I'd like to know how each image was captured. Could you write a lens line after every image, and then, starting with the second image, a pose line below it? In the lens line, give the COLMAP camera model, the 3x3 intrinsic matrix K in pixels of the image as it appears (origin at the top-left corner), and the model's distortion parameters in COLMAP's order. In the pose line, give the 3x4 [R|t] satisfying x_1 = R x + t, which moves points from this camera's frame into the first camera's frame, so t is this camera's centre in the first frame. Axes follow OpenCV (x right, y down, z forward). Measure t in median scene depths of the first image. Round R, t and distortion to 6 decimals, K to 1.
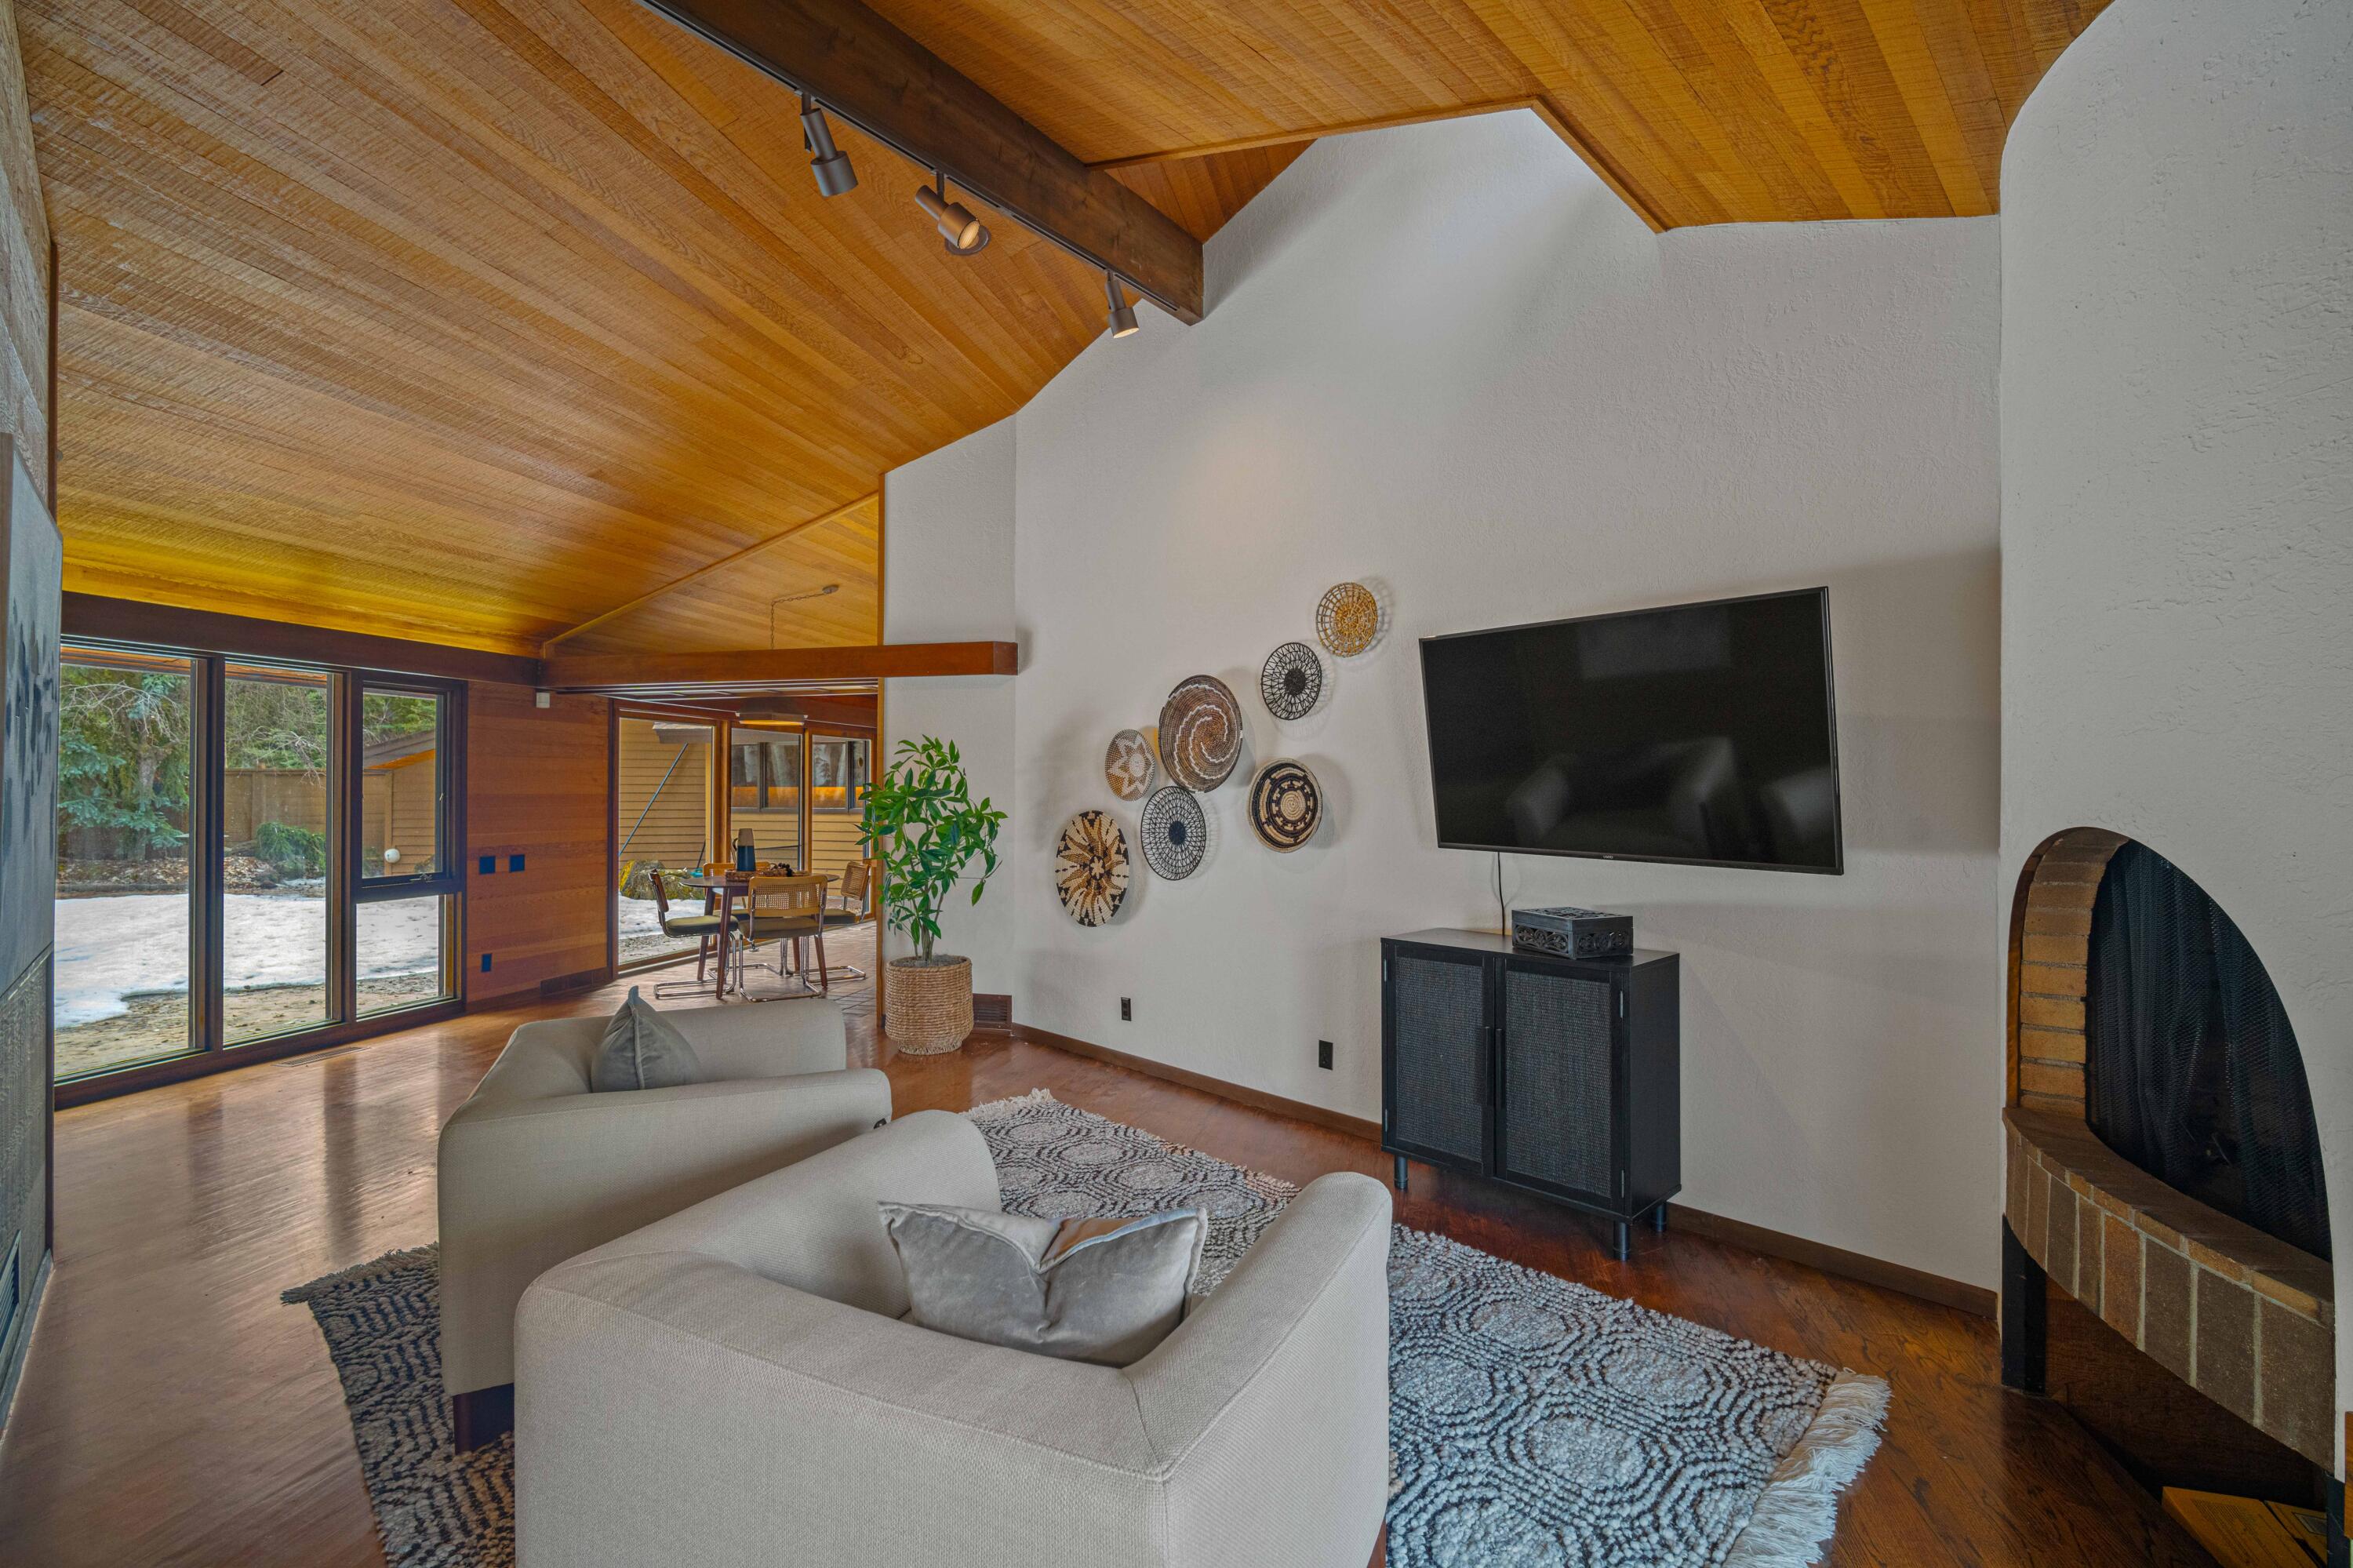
lens RADIAL K [[1030.9, 0, 1176.5], [0, 1030.9, 784.0], [0, 0, 1]] dist [-0.002991, 0.000179]
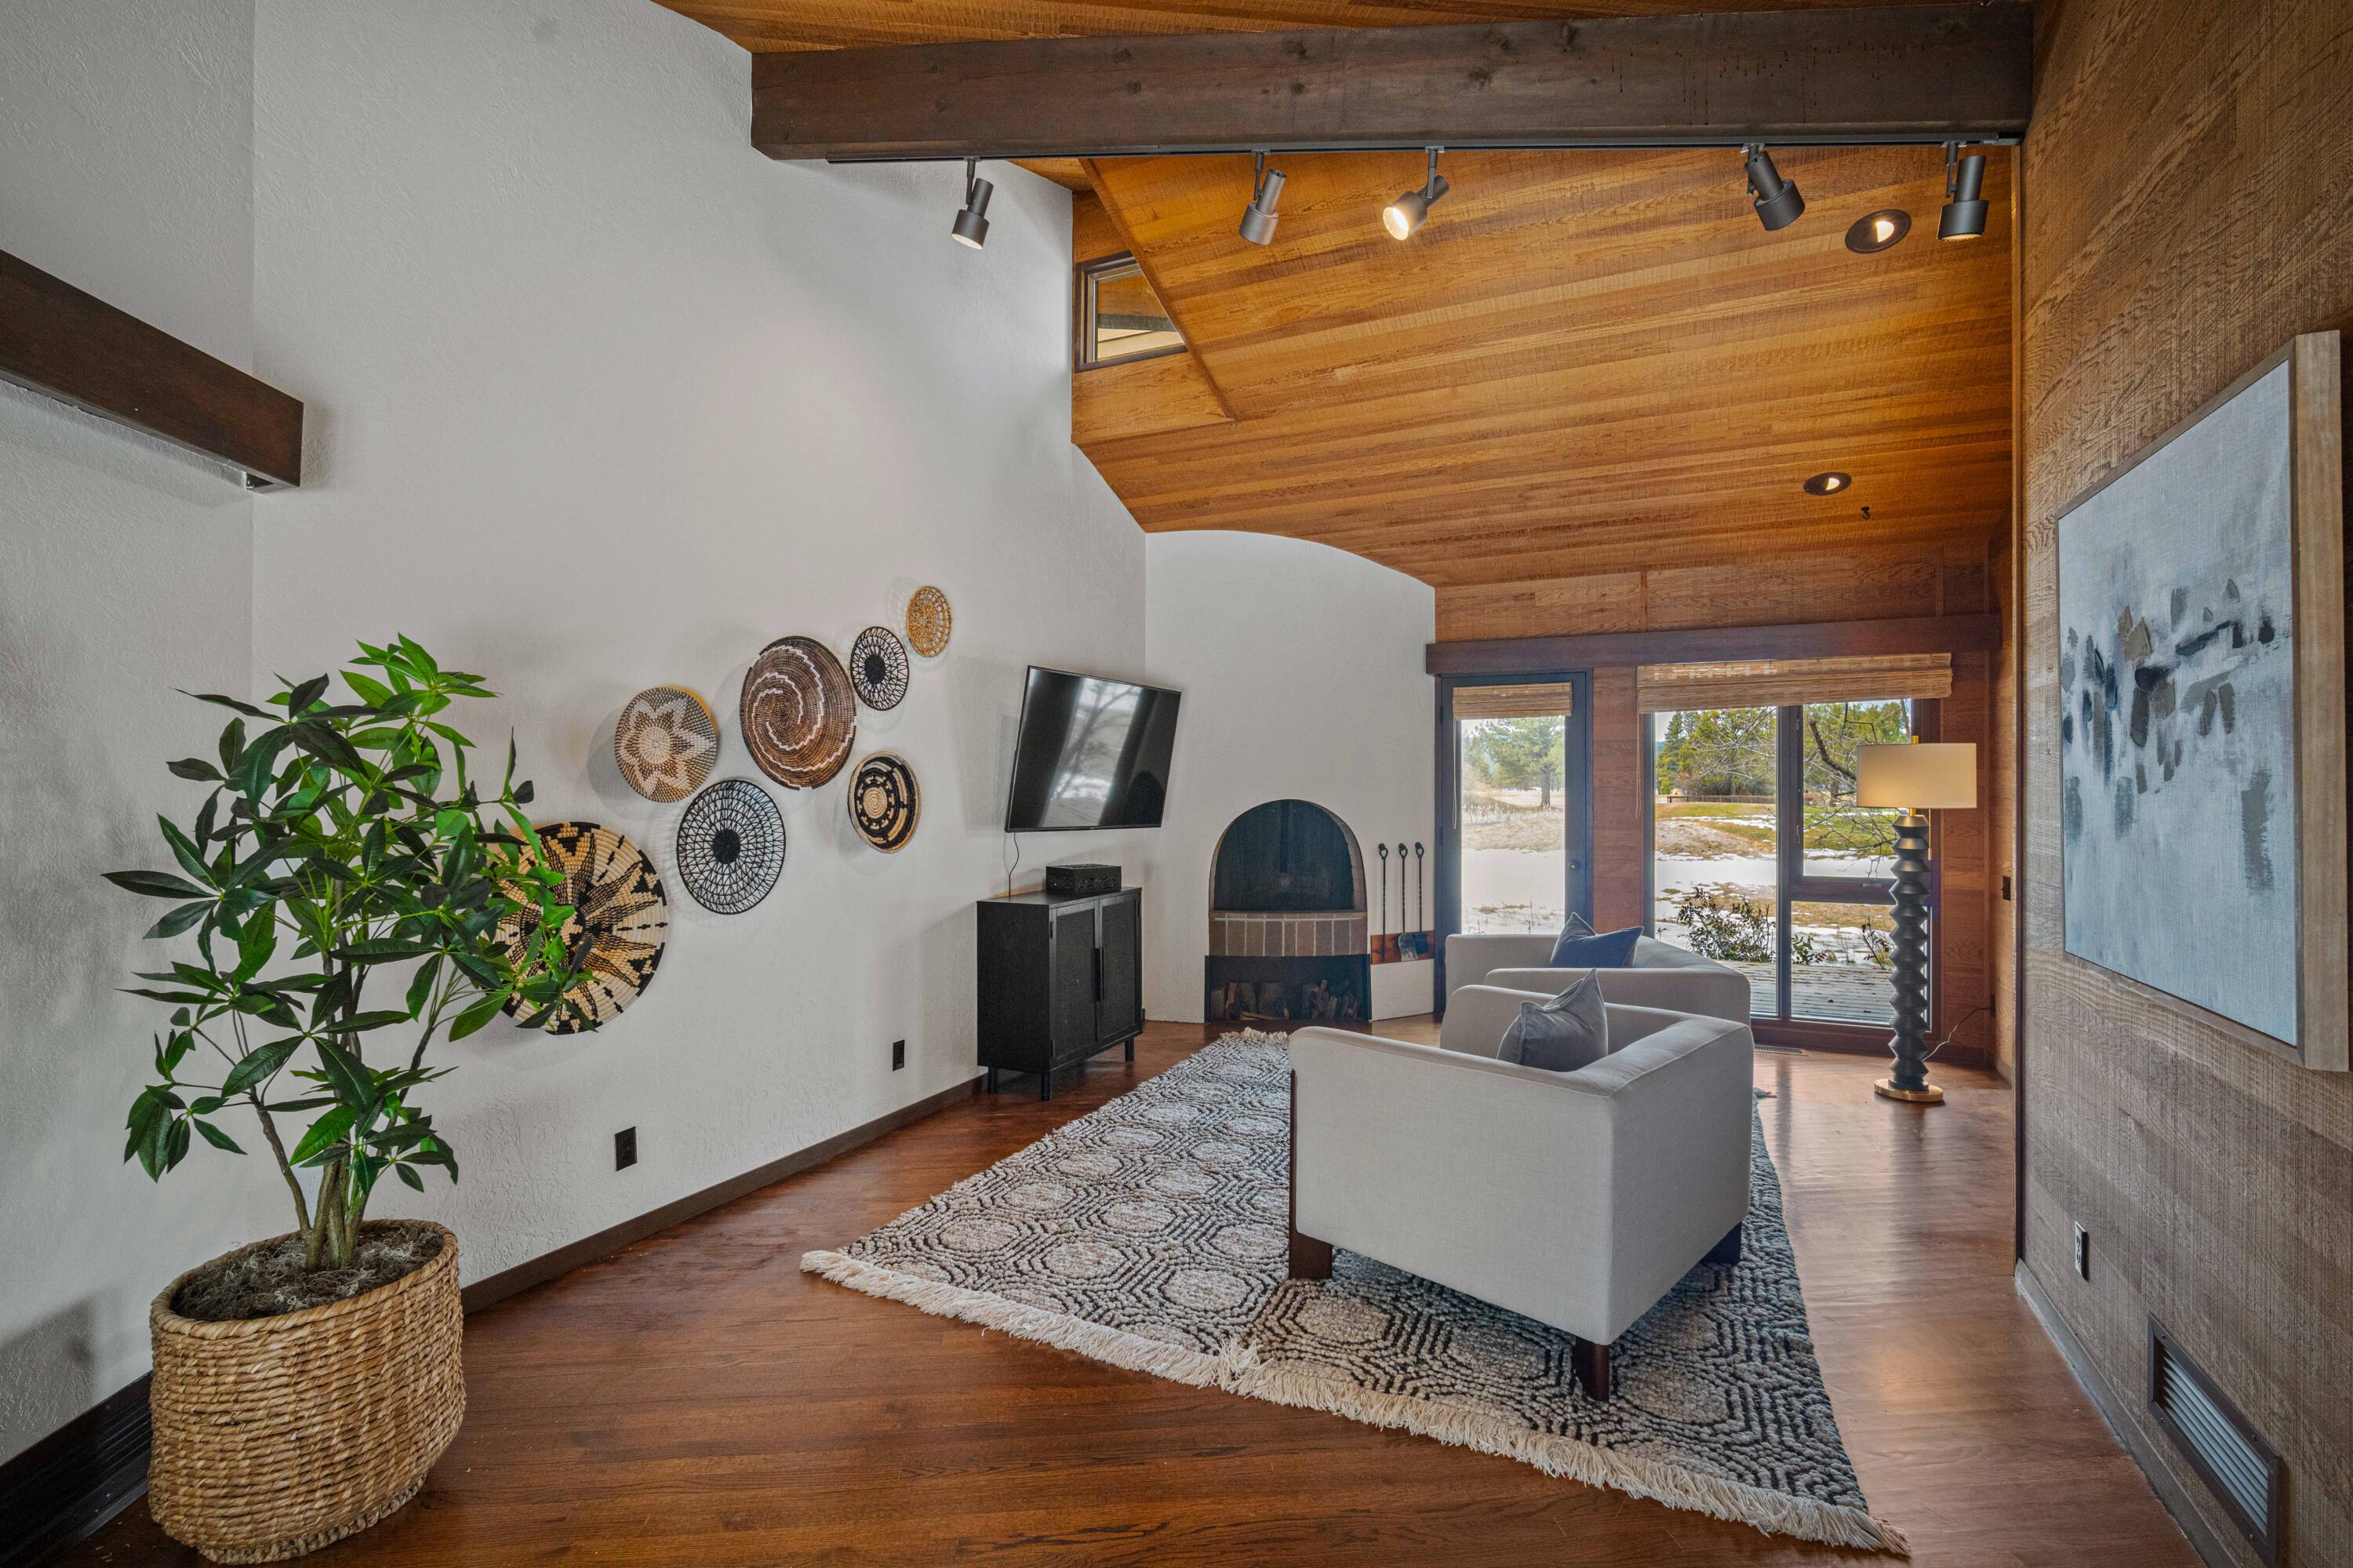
lens RADIAL K [[1030.9, 0, 1176.5], [0, 1030.9, 784.0], [0, 0, 1]] dist [-0.002991, 0.000179]
pose [[-0.336301, 0.001795, 0.941753, -0.849611], [-0.007713, 0.999959, -0.004661, 0.006447], [-0.941723, -0.008831, -0.336274, 1.055383]]
